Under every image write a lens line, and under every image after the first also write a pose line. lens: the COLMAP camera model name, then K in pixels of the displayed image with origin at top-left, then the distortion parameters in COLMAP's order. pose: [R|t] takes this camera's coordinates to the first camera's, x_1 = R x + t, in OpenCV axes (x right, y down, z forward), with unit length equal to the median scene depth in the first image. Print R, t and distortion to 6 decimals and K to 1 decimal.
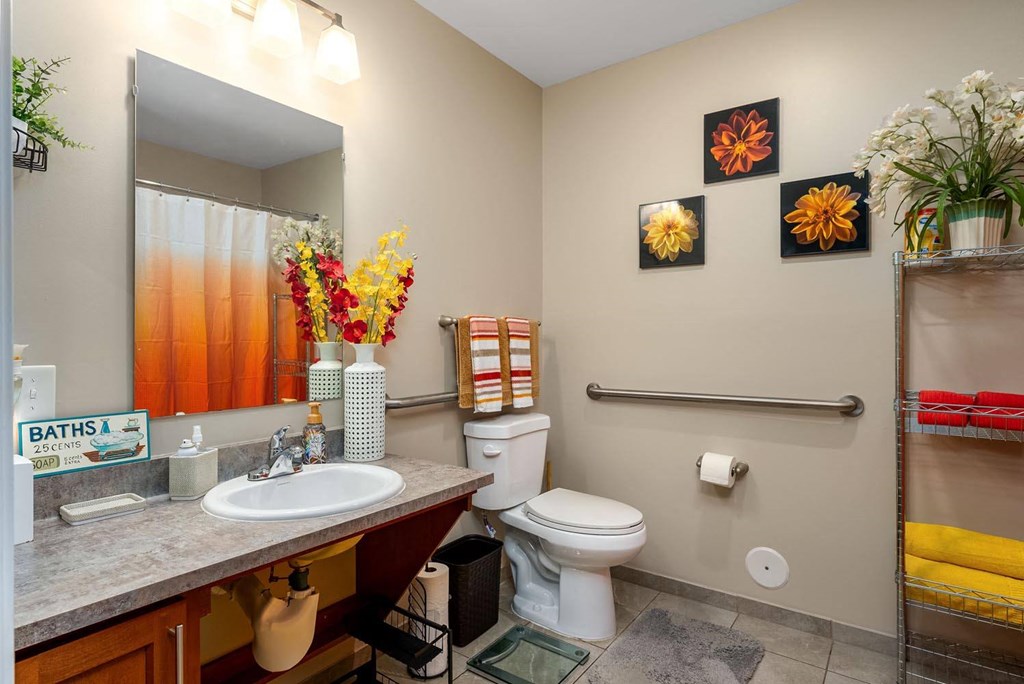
lens RADIAL K [[539.8, 0, 508.5], [0, 539.8, 339.0], [0, 0, 1]] dist [0.004255, -0.000403]
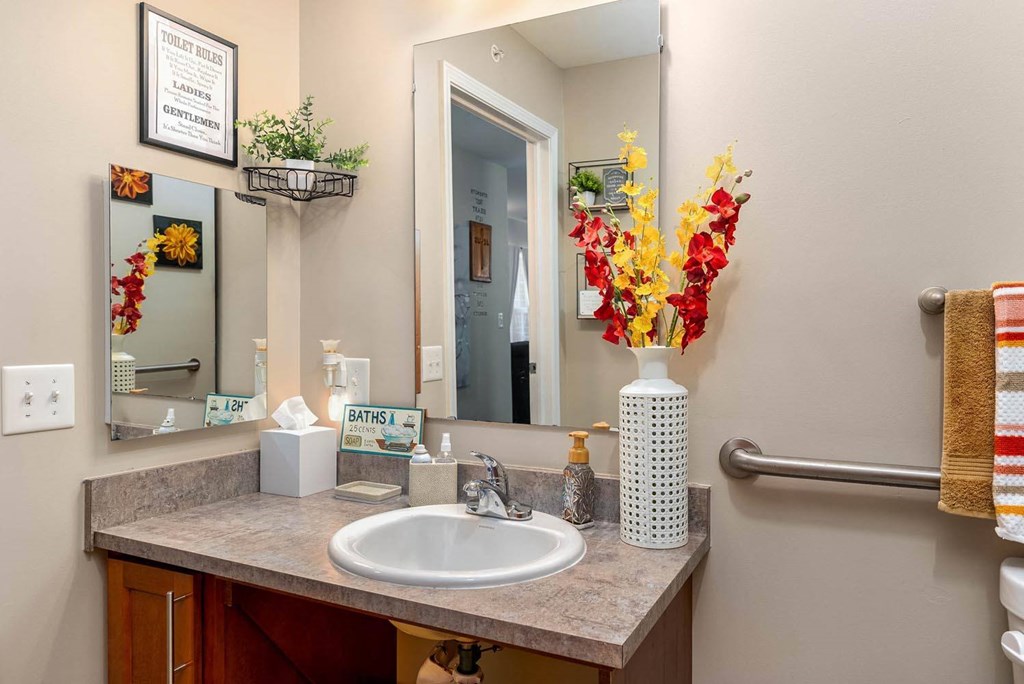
lens RADIAL K [[687.1, 0, 511.8], [0, 687.1, 339.7], [0, 0, 1]] dist [0.014740, 0.000815]
pose [[0.170329, 0.011531, -0.985320, 0.647393], [-0.006700, 0.999922, 0.010544, -0.010138], [0.985364, 0.004805, 0.170393, 1.027667]]
